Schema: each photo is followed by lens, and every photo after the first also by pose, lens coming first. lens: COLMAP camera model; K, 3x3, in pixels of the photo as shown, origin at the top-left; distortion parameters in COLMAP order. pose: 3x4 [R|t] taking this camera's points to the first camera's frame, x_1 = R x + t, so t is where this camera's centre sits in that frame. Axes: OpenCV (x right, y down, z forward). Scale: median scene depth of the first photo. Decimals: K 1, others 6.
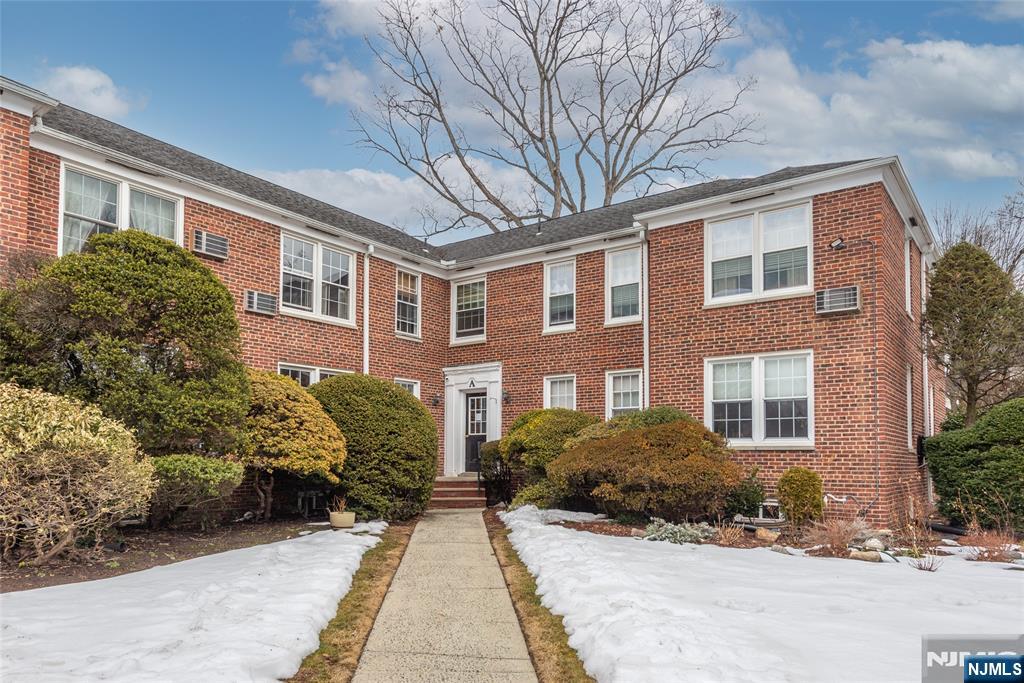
lens RADIAL K [[725.1, 0, 512.0], [0, 725.1, 341.5], [0, 0, 1]] dist [0.001987, 0.000404]
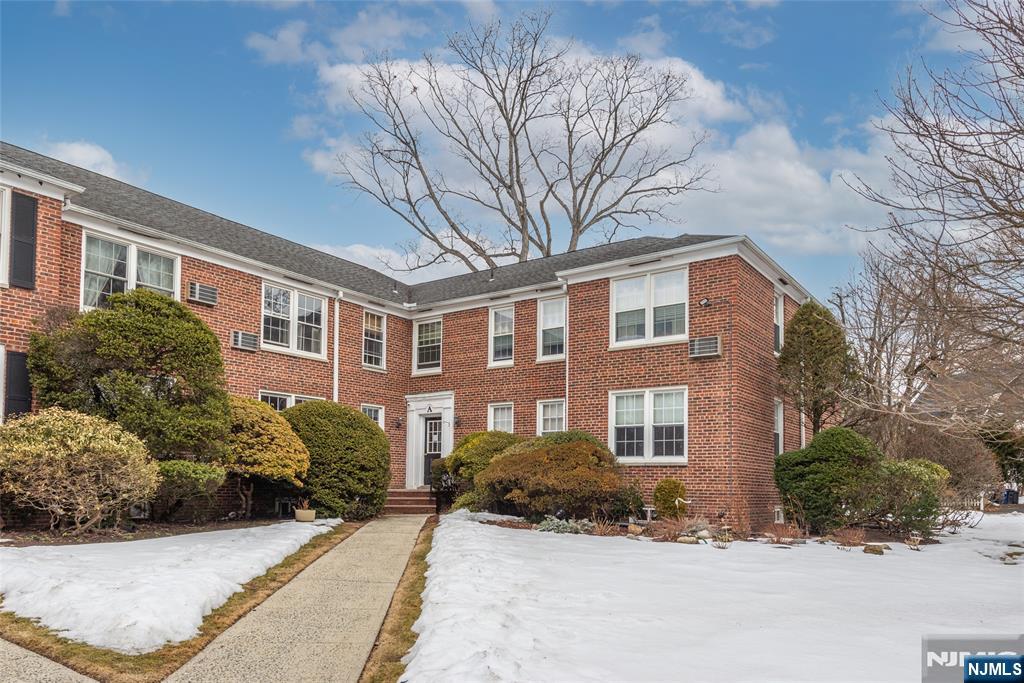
lens RADIAL K [[695.4, 0, 513.7], [0, 695.4, 377.3], [0, 0, 1]] dist [0.000804, -0.000568]
pose [[0.999627, 0.012651, 0.024224, 0.080335], [-0.012959, 0.999837, 0.012568, -0.013738], [-0.024061, -0.012877, 0.999628, -0.182779]]
